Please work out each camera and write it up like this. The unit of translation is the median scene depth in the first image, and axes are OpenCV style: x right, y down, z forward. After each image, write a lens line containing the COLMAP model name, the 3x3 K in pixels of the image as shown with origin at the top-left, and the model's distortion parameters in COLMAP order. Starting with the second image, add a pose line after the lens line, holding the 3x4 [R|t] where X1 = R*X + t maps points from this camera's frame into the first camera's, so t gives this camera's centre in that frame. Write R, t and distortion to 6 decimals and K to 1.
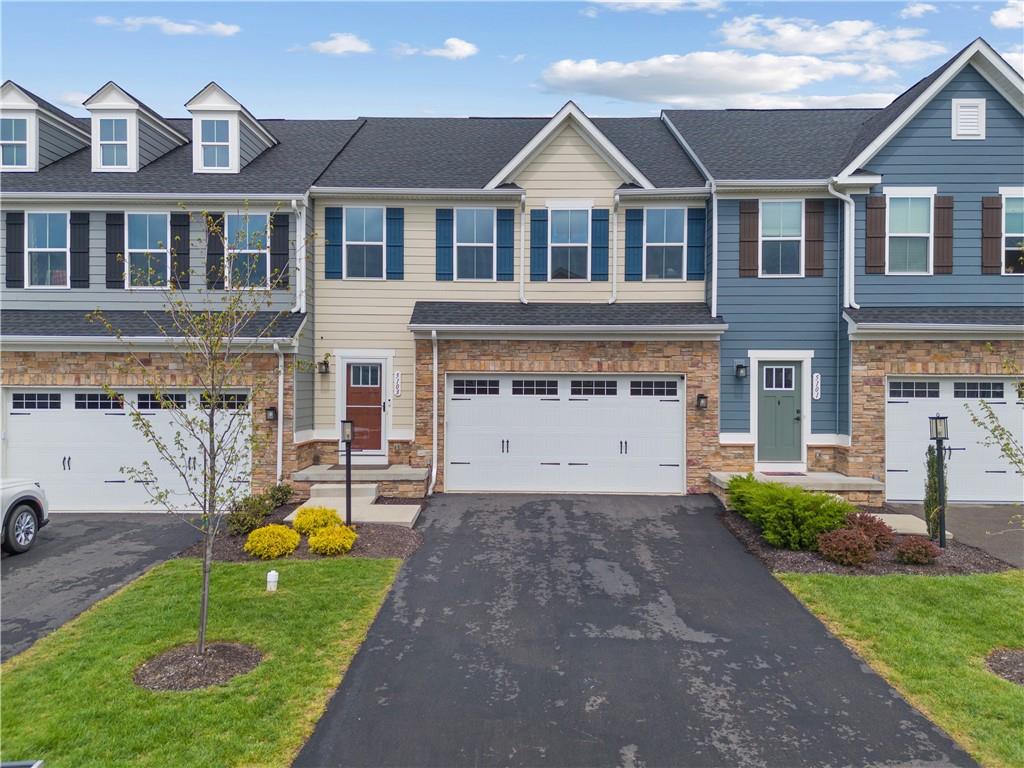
lens RADIAL K [[752.2, 0, 513.1], [0, 752.2, 392.4], [0, 0, 1]] dist [0.060000, -0.066801]
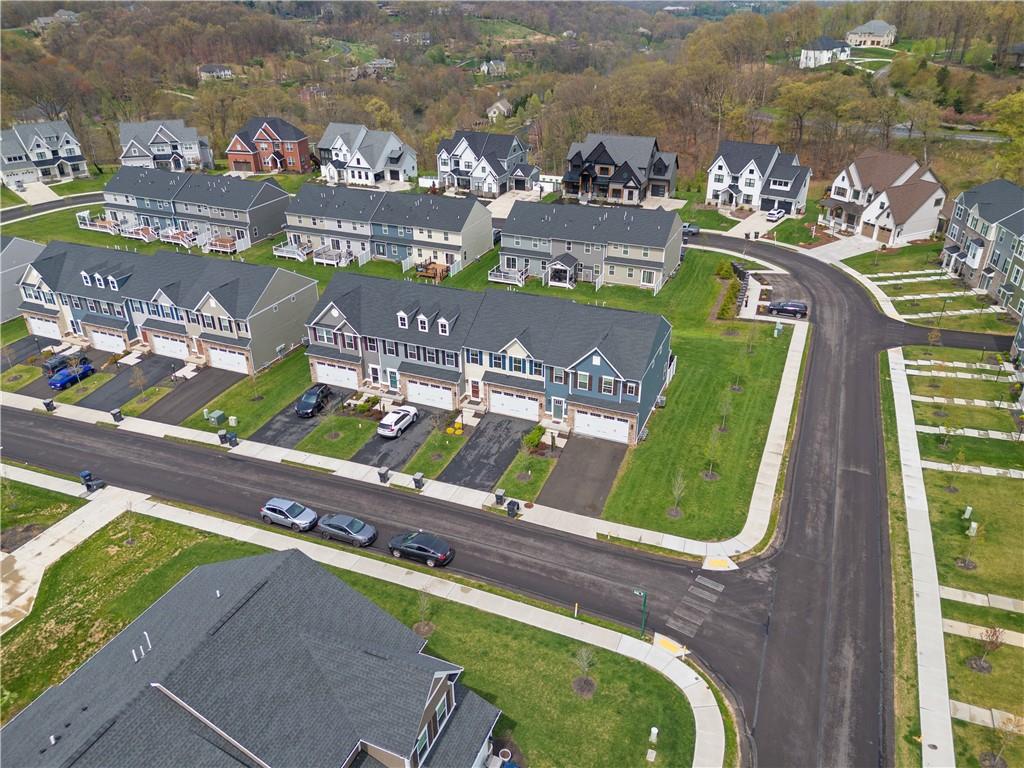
lens RADIAL K [[752.2, 0, 516.5], [0, 752.2, 382.8], [0, 0, 1]] dist [0.060000, -0.066801]
pose [[0.929624, 0.165345, -0.329334, 1.548555], [0.005374, 0.887512, 0.460753, -2.147816], [0.368471, -0.430096, 0.824164, -2.673717]]
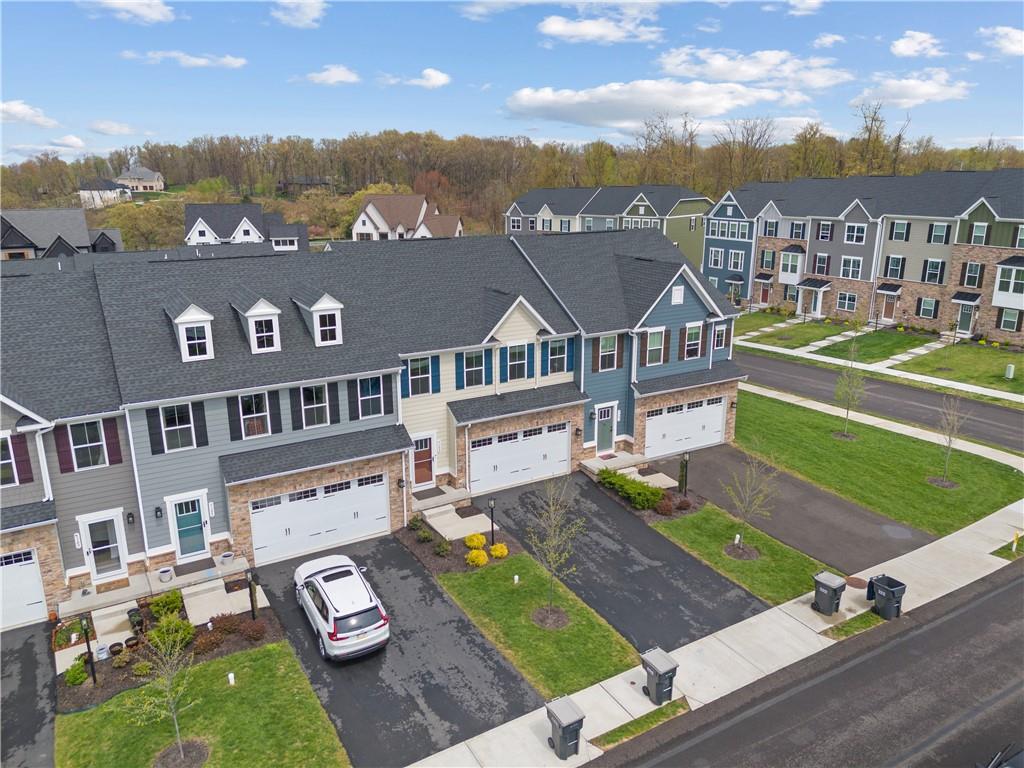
lens RADIAL K [[752.2, 0, 518.0], [0, 752.2, 379.4], [0, 0, 1]] dist [0.060000, -0.066801]
pose [[0.852207, -0.144633, 0.502816, -0.931015], [0.009060, 0.964967, 0.262213, -0.680727], [-0.523126, -0.218904, 0.823663, -0.629128]]
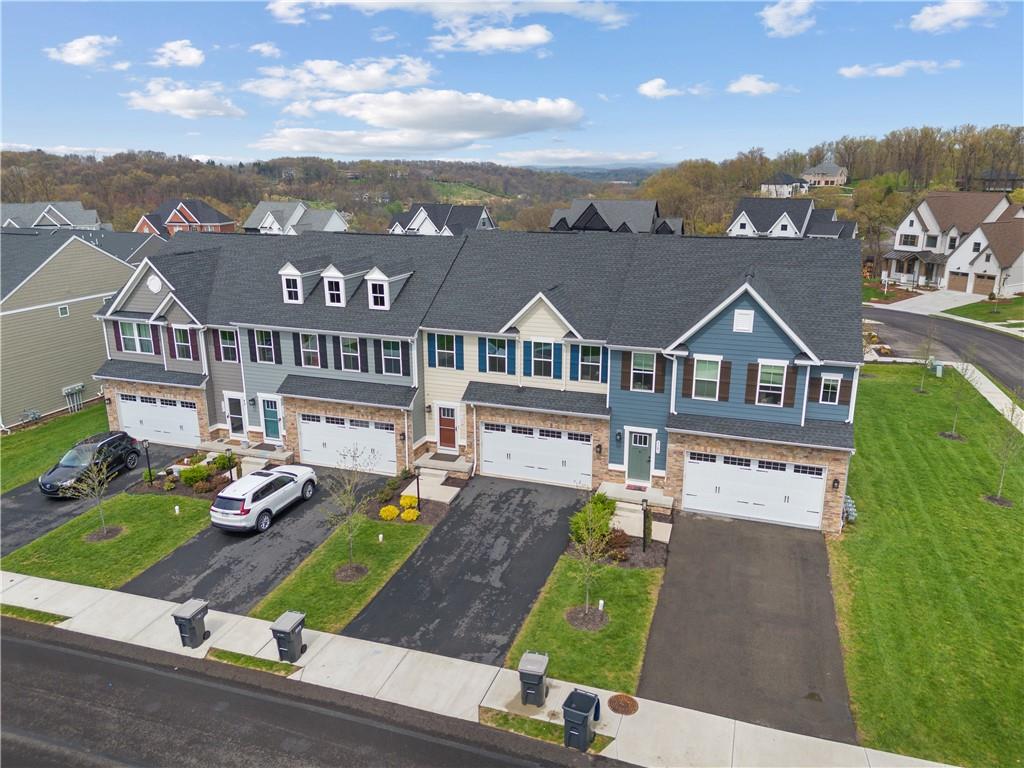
lens RADIAL K [[752.2, 0, 515.1], [0, 752.2, 380.8], [0, 0, 1]] dist [0.060000, -0.066801]
pose [[0.949143, 0.081022, -0.304242, 0.614638], [0.002625, 0.964252, 0.264975, -0.671618], [0.314834, -0.252298, 0.915000, -0.823129]]
